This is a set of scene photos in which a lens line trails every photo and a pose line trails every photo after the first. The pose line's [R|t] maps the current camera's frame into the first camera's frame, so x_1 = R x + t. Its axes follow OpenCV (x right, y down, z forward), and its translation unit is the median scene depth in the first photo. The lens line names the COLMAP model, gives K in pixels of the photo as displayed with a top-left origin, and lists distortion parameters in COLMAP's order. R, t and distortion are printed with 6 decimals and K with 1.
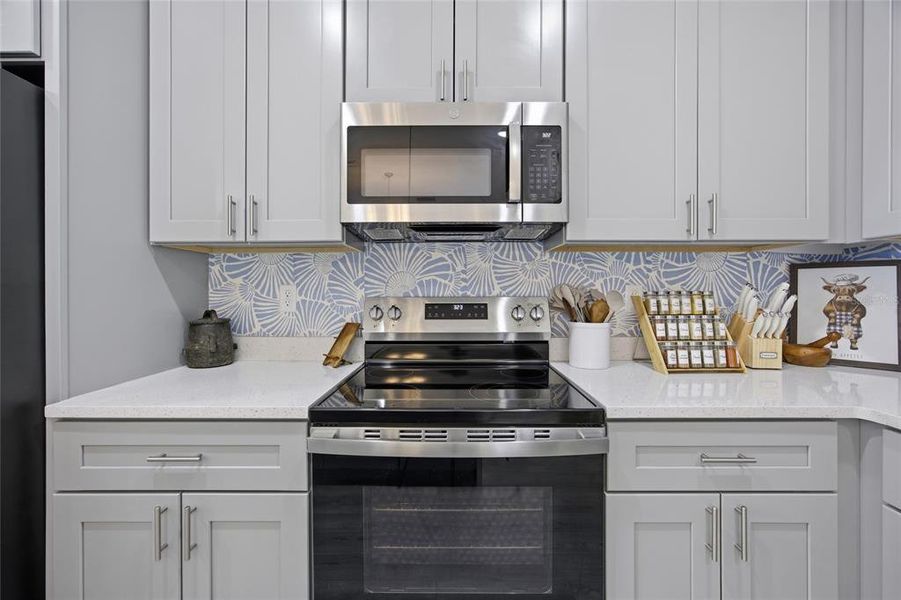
lens RADIAL K [[369.7, 0, 448.7], [0, 369.7, 286.8], [0, 0, 1]] dist [-0.000777, 0.000035]
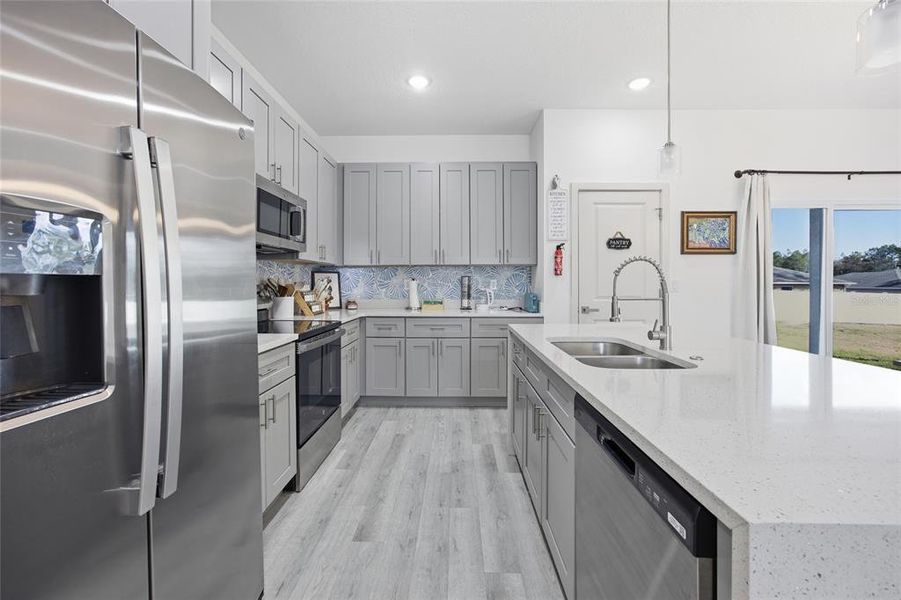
lens RADIAL K [[369.7, 0, 448.7], [0, 369.7, 286.8], [0, 0, 1]] dist [-0.000777, 0.000035]
pose [[0.017362, -0.009576, 0.999803, -1.762101], [-0.001759, 0.999952, 0.009608, 0.020103], [-0.999848, -0.001925, 0.017344, 0.050413]]
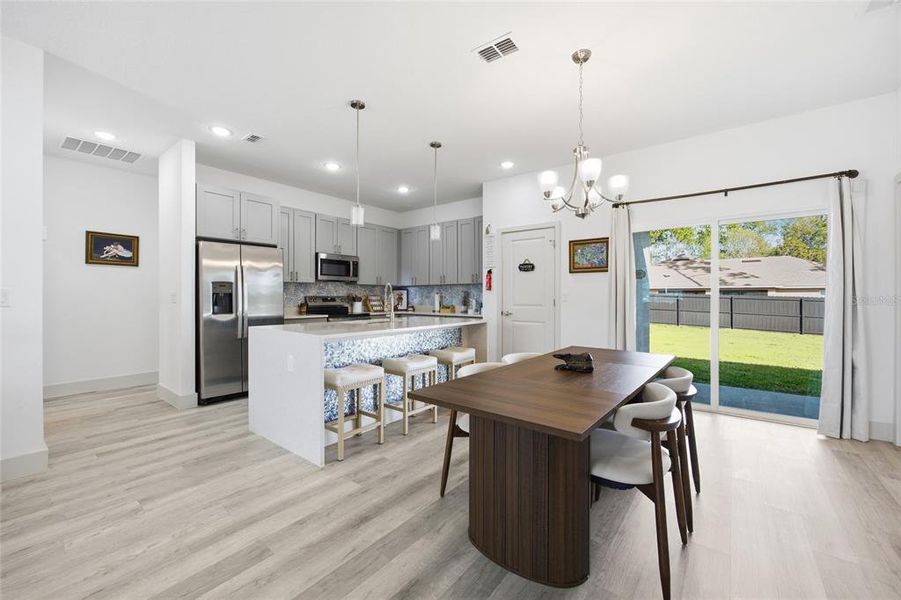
lens RADIAL K [[369.7, 0, 448.7], [0, 369.7, 286.8], [0, 0, 1]] dist [-0.000777, 0.000035]
pose [[0.616275, 0.022684, 0.787204, -2.496232], [-0.001724, 0.999622, -0.027455, 0.036185], [-0.787529, 0.015562, 0.616081, -2.647573]]
